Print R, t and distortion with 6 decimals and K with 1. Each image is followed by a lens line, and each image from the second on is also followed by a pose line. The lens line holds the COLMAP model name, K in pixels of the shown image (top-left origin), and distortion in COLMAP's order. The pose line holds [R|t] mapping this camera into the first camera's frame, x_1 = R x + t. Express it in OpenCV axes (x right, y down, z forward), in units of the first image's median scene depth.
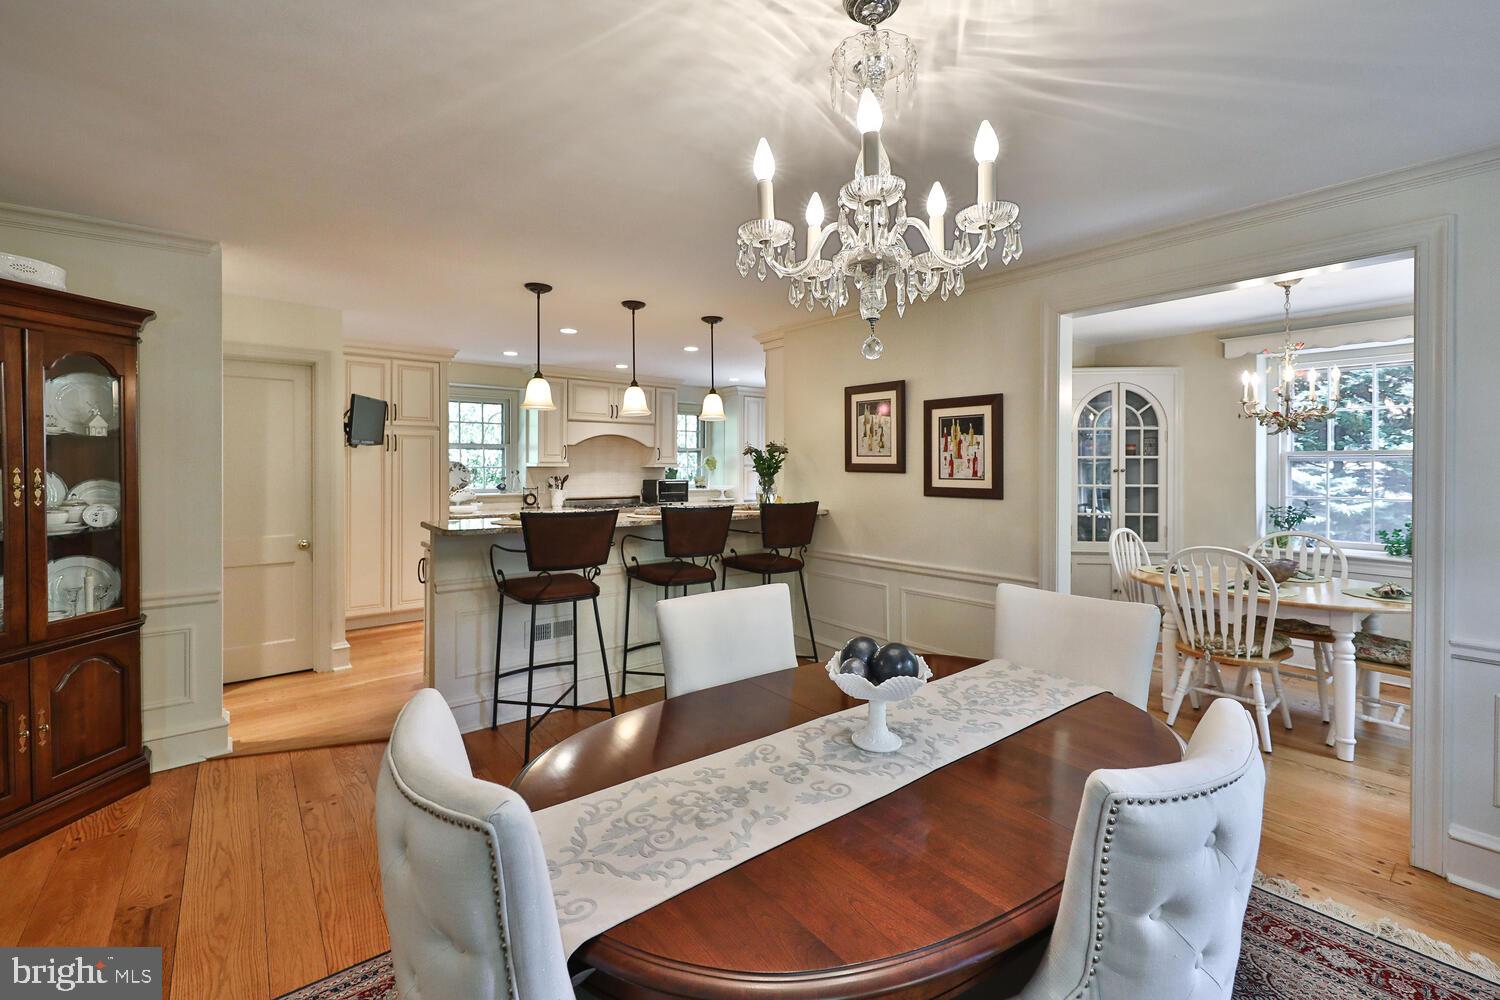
lens RADIAL K [[633.6, 0, 732.8], [0, 633.6, 477.1], [0, 0, 1]] dist [0.001909, -0.000566]
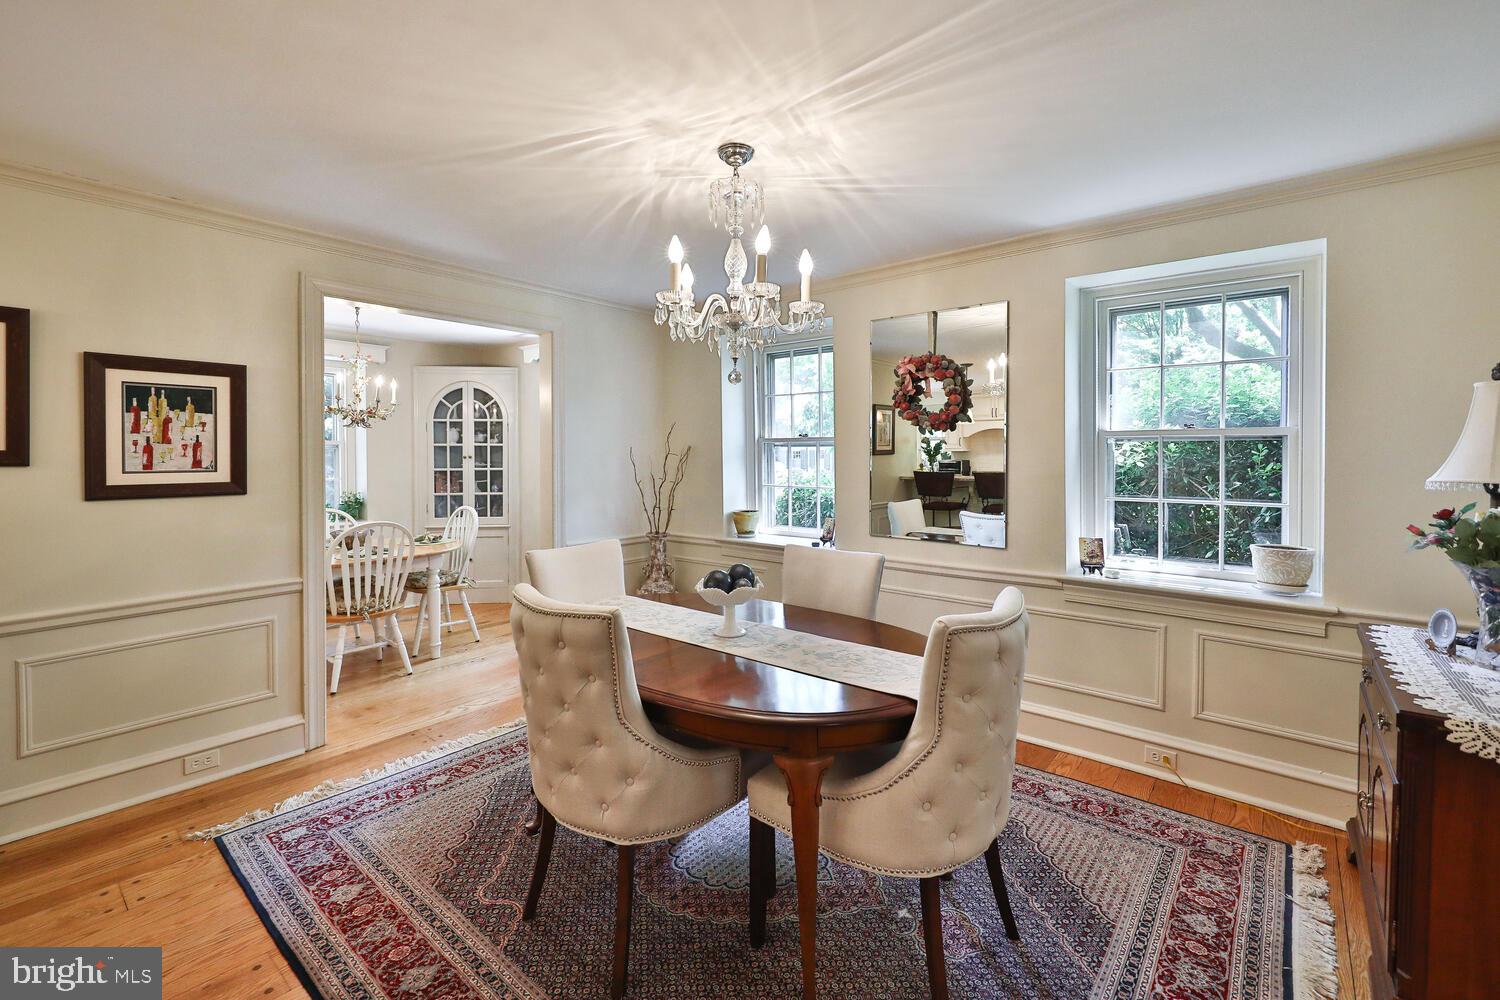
lens RADIAL K [[633.6, 0, 772.3], [0, 633.6, 460.0], [0, 0, 1]] dist [0.001909, -0.000566]
pose [[-0.227708, -0.008218, 0.973695, -0.519767], [0.020239, 0.999708, 0.013171, -0.006042], [-0.973519, 0.022705, -0.227475, 0.504789]]
